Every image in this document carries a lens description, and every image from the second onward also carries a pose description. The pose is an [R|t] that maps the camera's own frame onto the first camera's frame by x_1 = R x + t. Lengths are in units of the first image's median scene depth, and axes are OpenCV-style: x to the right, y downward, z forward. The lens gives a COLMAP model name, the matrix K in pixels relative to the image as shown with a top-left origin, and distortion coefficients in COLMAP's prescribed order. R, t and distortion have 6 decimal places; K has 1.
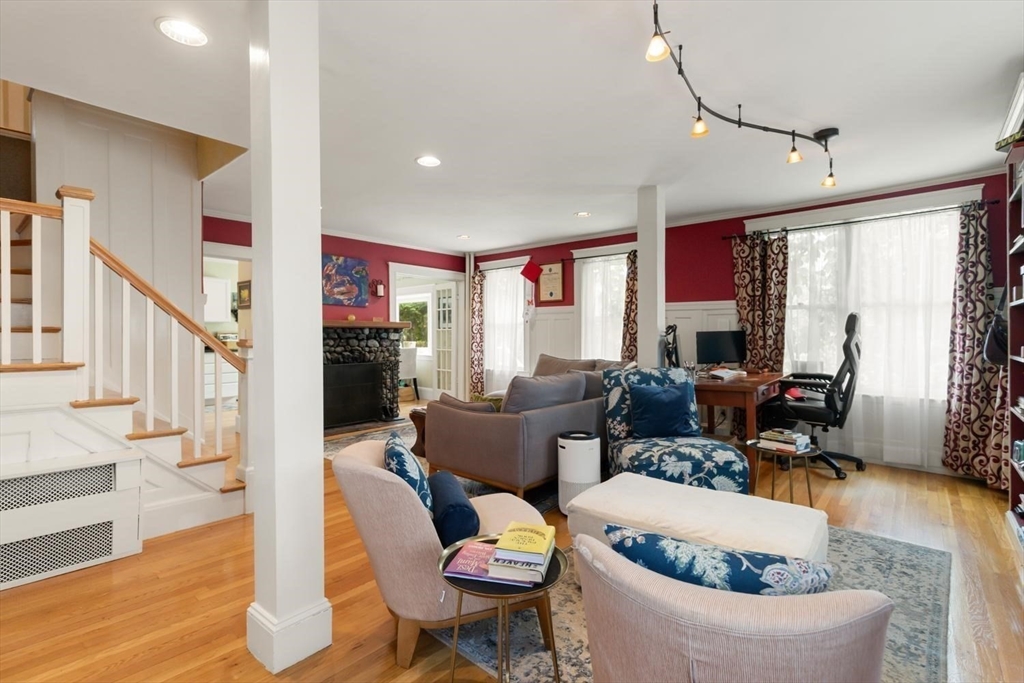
lens RADIAL K [[474.6, 0, 512.0], [0, 474.6, 341.5], [0, 0, 1]] dist [-0.000015, -0.000207]
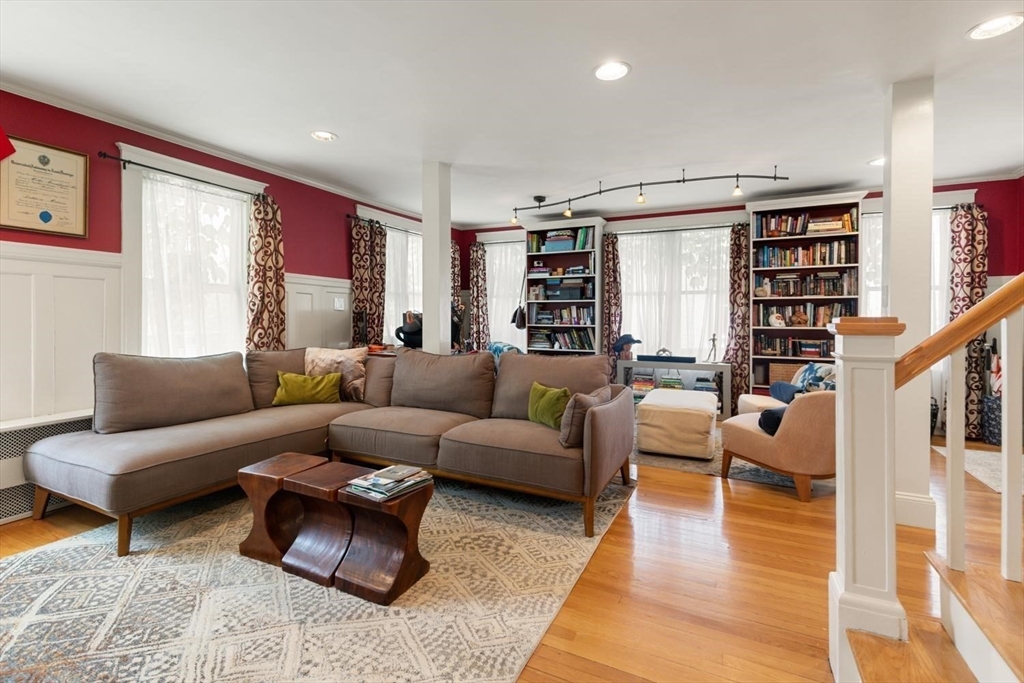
lens RADIAL K [[466.4, 0, 516.0], [0, 466.4, 328.3], [0, 0, 1]] dist [0.003682, -0.000006]
pose [[-0.247711, -0.053691, 0.967345, -0.824849], [-0.033898, 0.998332, 0.046730, -0.057483], [-0.968241, -0.021215, -0.249118, 1.253892]]
